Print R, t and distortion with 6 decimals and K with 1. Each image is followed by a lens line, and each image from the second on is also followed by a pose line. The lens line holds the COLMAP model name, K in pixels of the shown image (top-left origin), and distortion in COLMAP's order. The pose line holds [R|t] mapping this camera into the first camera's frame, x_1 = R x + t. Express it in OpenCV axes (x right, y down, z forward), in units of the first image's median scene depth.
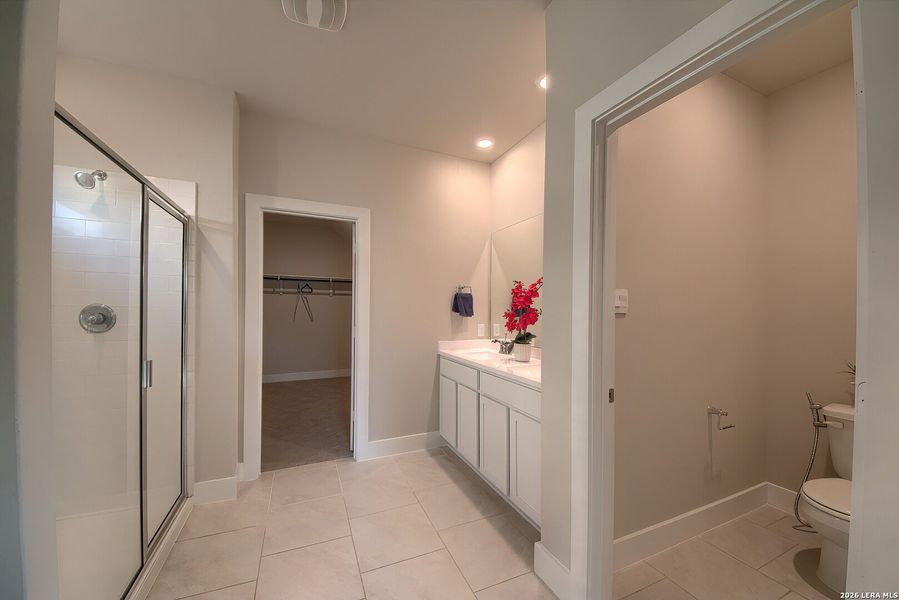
lens RADIAL K [[338.2, 0, 447.6], [0, 338.2, 308.7], [0, 0, 1]] dist [-0.000927, -0.000304]
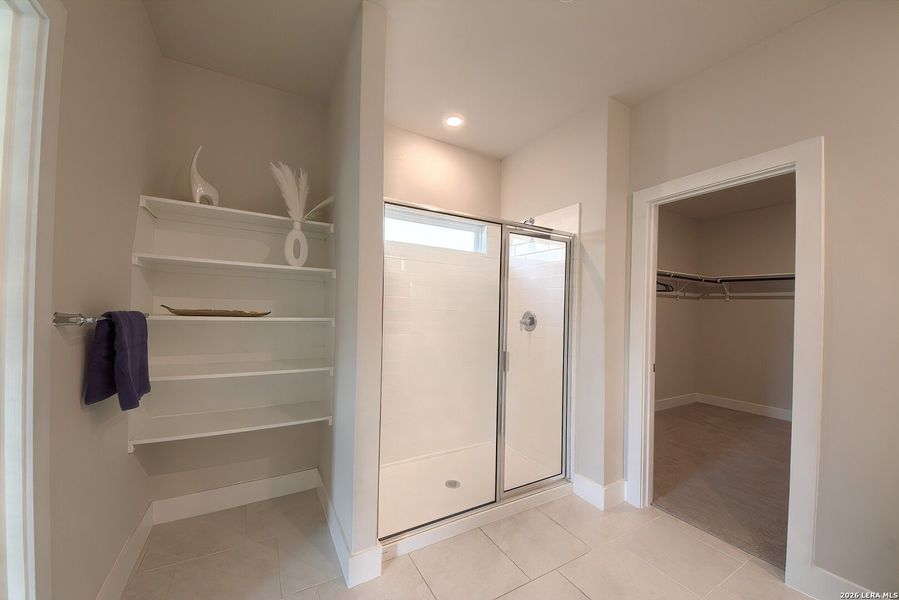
lens RADIAL K [[338.2, 0, 447.6], [0, 338.2, 308.7], [0, 0, 1]] dist [-0.000927, -0.000304]
pose [[0.114914, -0.005172, -0.993362, 0.277201], [-0.019991, 0.999772, -0.007518, -0.005664], [0.993174, 0.020723, 0.114785, 0.398807]]
